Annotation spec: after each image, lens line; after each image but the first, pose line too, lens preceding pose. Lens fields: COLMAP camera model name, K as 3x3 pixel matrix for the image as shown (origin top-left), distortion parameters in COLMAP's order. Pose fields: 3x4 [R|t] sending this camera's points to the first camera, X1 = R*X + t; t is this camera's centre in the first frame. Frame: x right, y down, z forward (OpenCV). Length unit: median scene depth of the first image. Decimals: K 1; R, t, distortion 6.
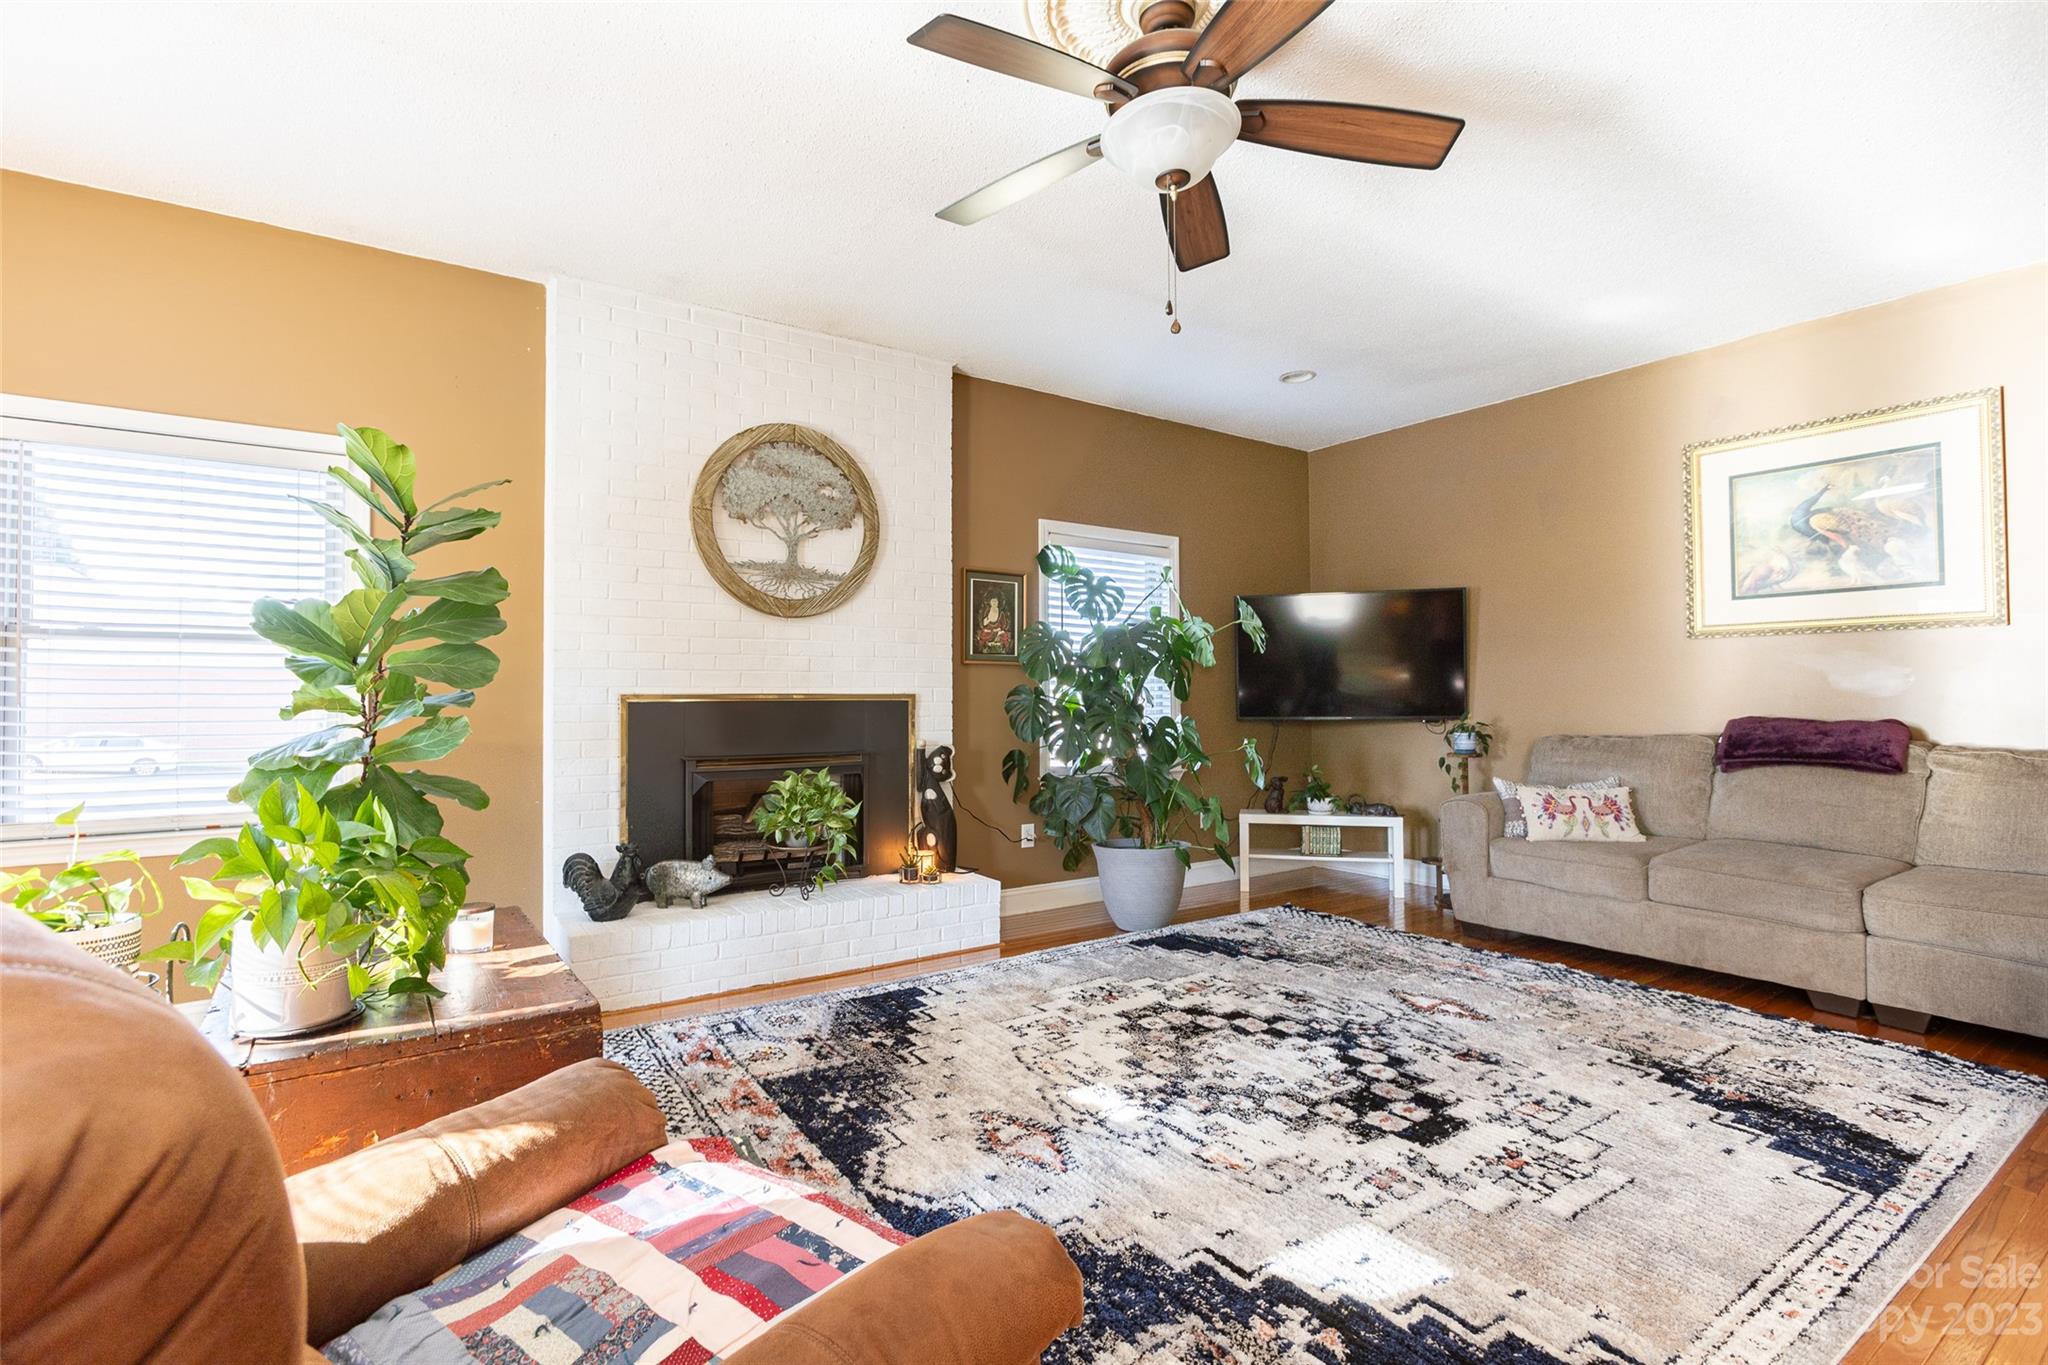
lens RADIAL K [[931.6, 0, 1016.3], [0, 931.6, 675.5], [0, 0, 1]] dist [-0.041074, 0.028169]
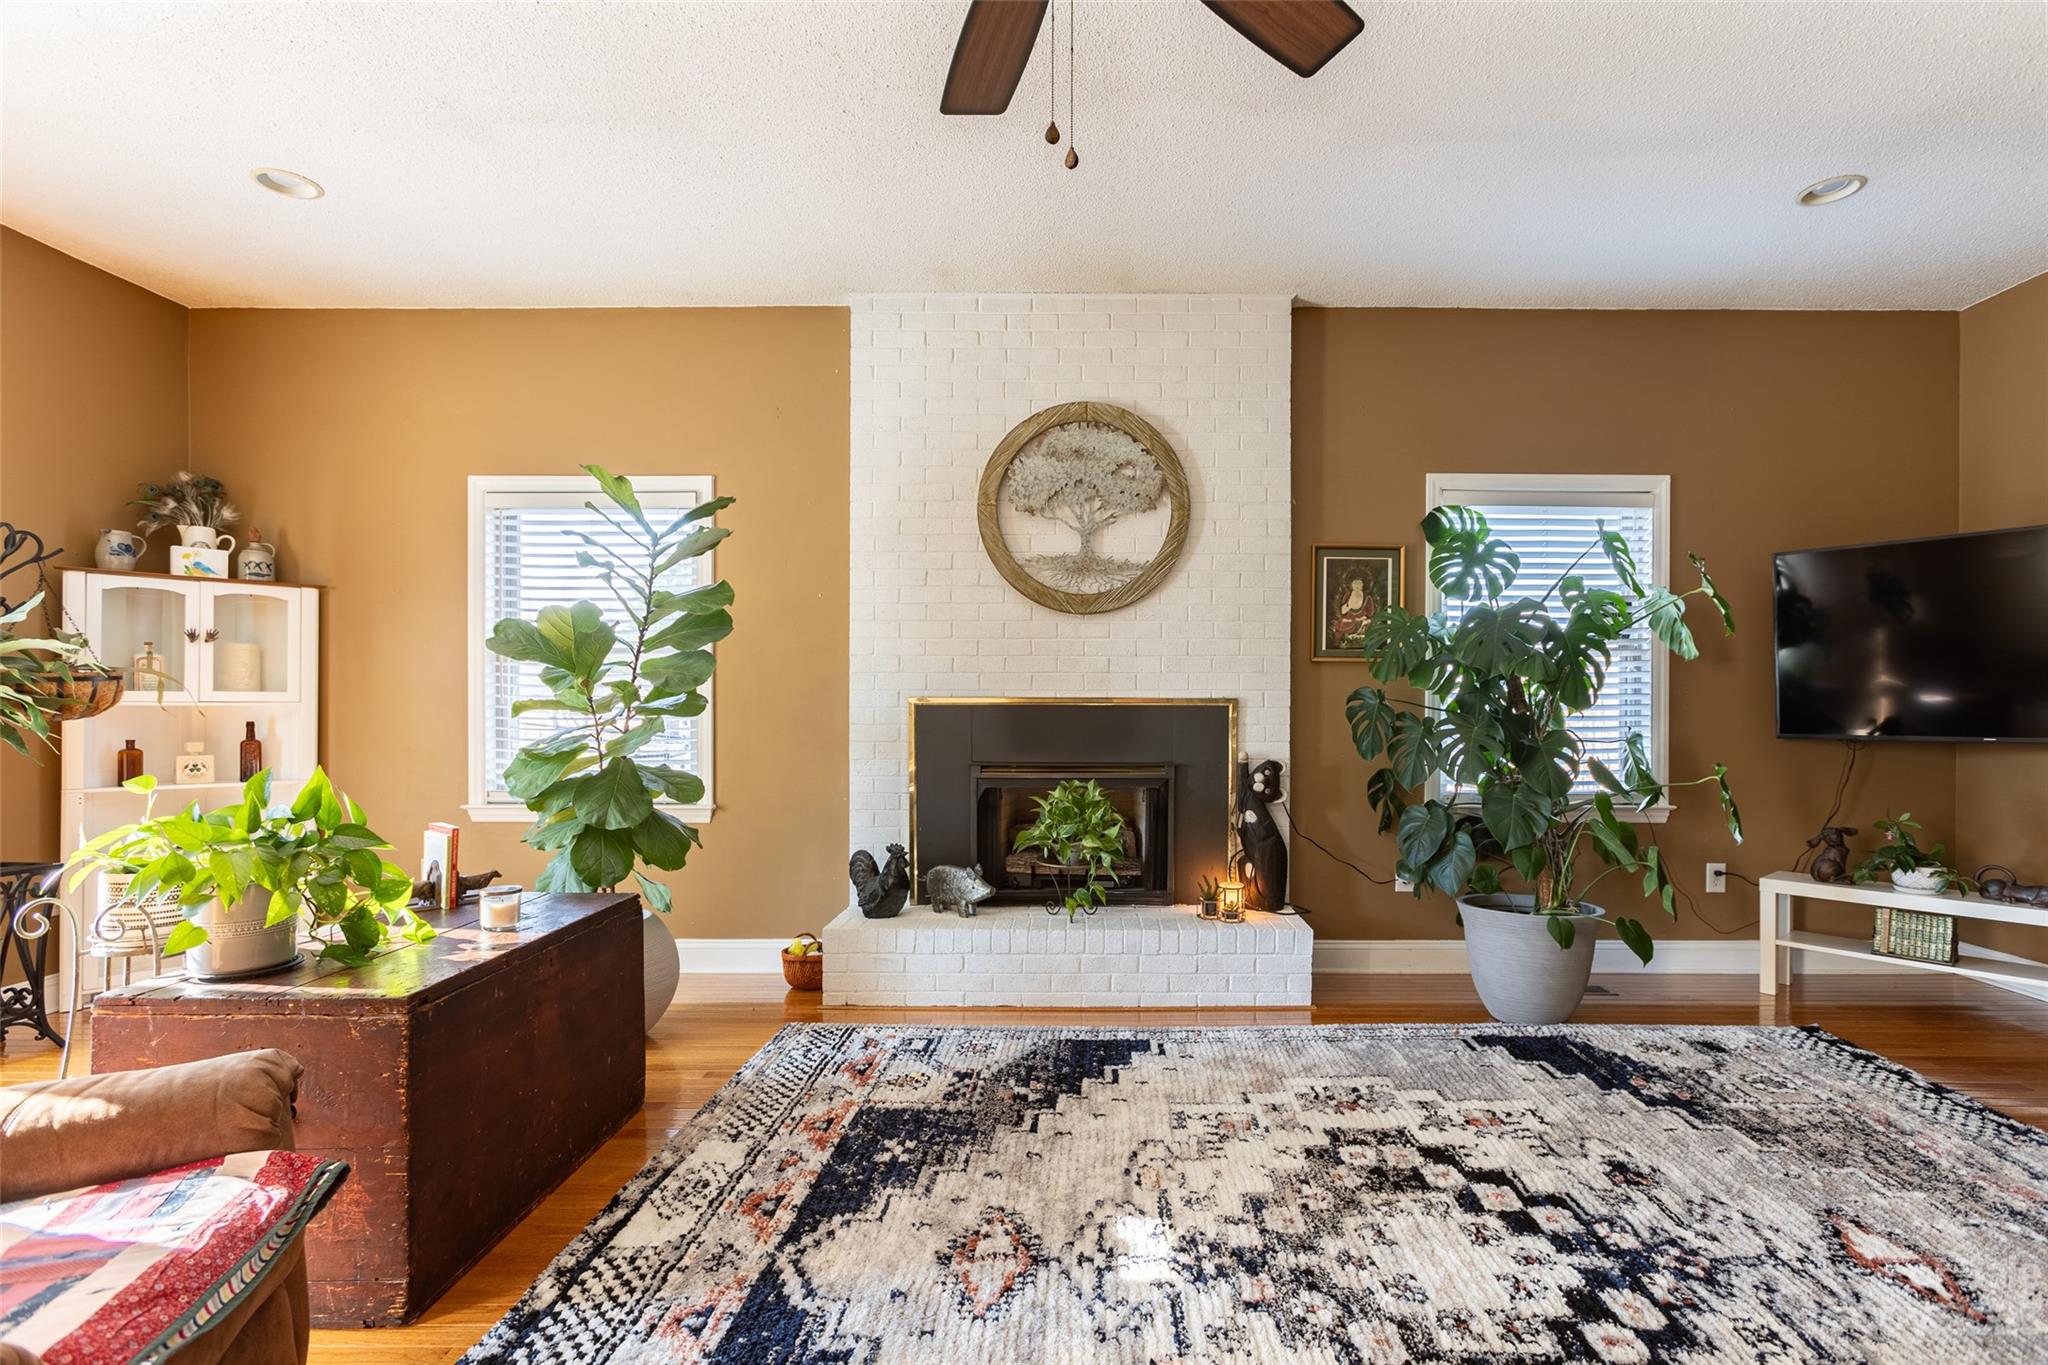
lens RADIAL K [[964.1, 0, 1104.3], [0, 964.1, 710.8], [0, 0, 1]] dist [-0.006149, 0.001659]
pose [[0.831630, 0.008767, -0.555260, 0.340999], [0.008096, 0.999578, 0.027907, 0.007199], [0.555271, -0.027704, 0.831208, 0.241501]]
